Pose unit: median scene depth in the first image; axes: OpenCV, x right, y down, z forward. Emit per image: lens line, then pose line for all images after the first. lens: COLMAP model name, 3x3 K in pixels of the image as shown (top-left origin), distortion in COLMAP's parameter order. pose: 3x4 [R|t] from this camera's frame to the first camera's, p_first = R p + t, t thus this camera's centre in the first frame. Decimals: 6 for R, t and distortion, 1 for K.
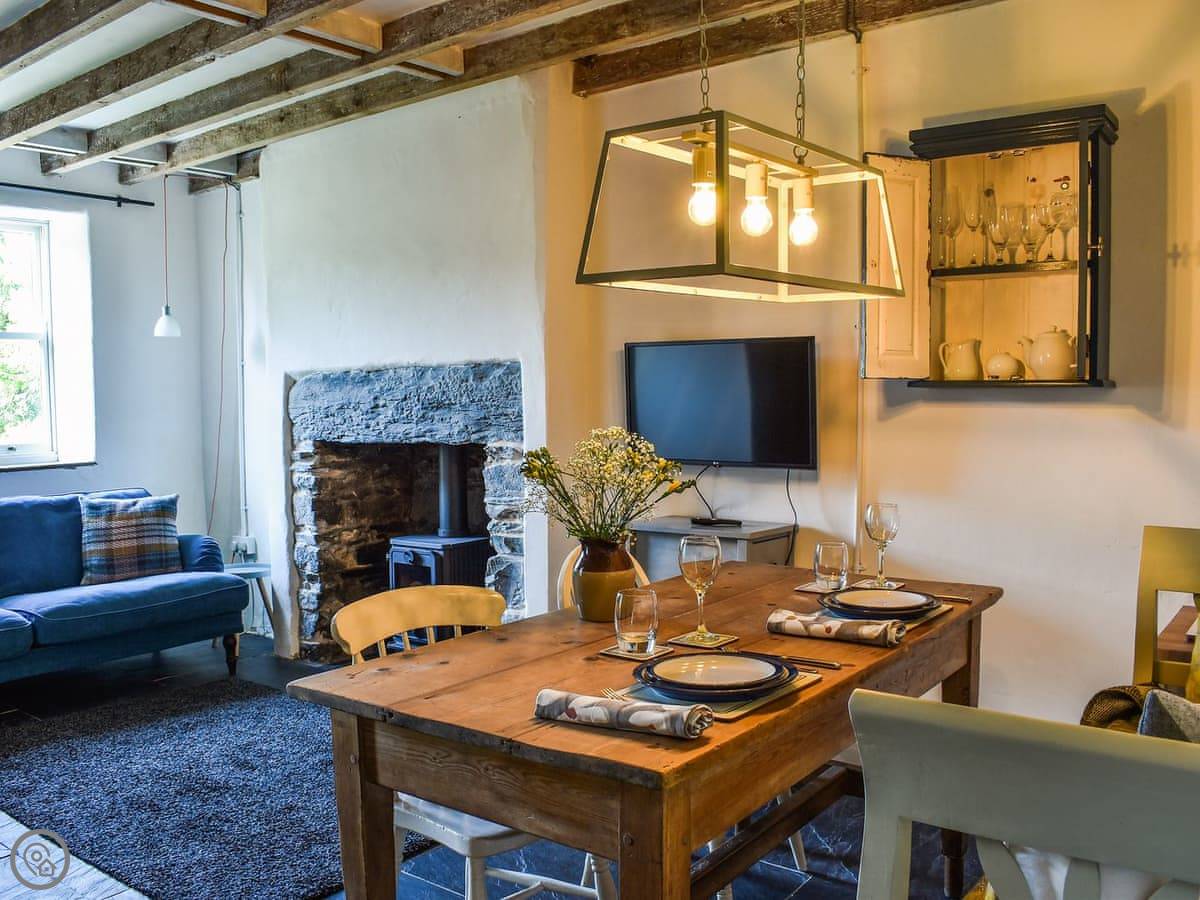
lens RADIAL K [[1070.6, 0, 600.0], [0, 1070.6, 450.0], [0, 0, 1]] dist [-0.097578, 0.008360]
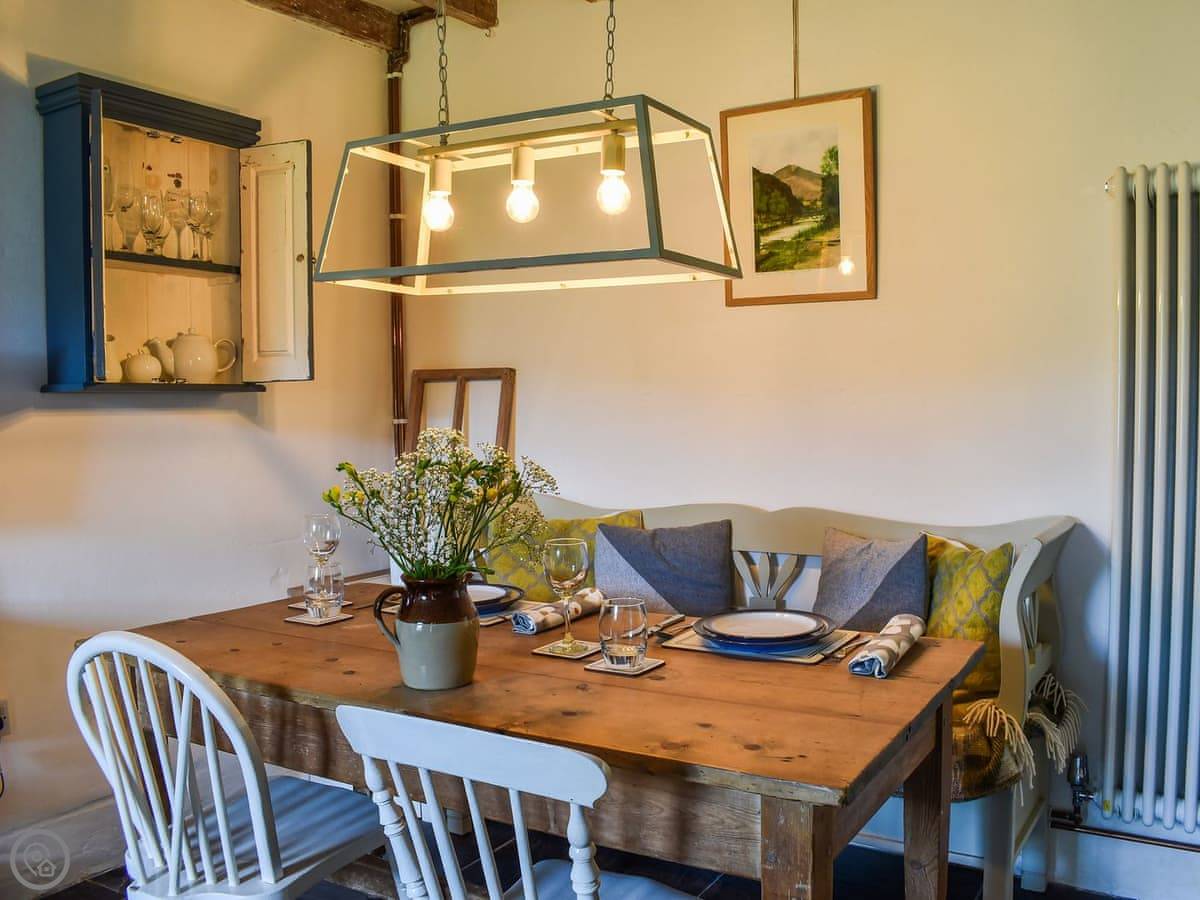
lens RADIAL K [[1085.5, 0, 625.5], [0, 1085.5, 452.7], [0, 0, 1]] dist [-0.106044, 0.007492]
pose [[-0.139400, -0.032968, 0.989687, -0.357792], [0.066783, 0.996857, 0.042614, -0.012447], [-0.987982, 0.072034, -0.136761, 0.458722]]
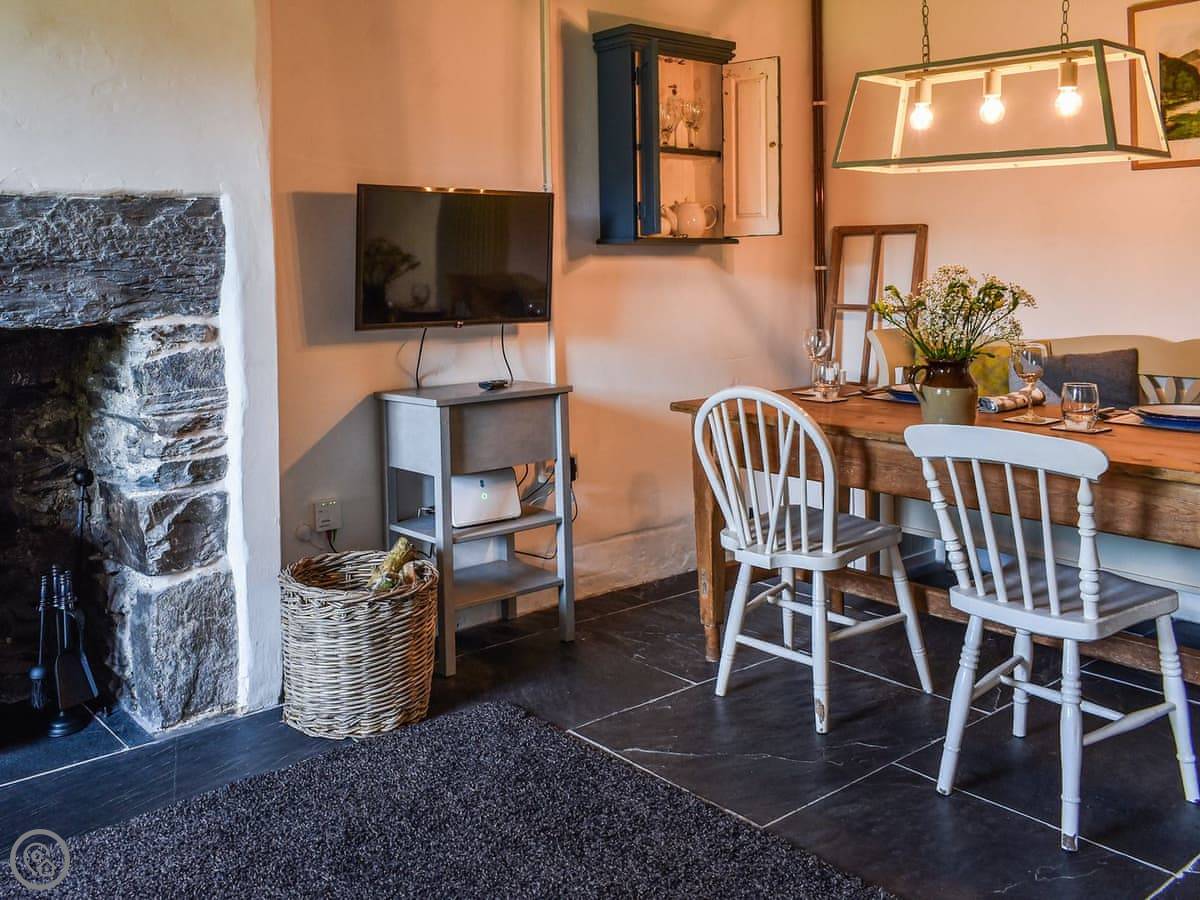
lens RADIAL K [[1106.7, 0, 460.1], [0, 1106.7, 277.6], [0, 0, 1]] dist [-0.004047, -0.010057]
pose [[0.263231, -0.003556, 0.964726, -0.608237], [0.061275, 0.998036, -0.013040, -0.010714], [-0.962785, 0.062546, 0.262932, 0.563524]]
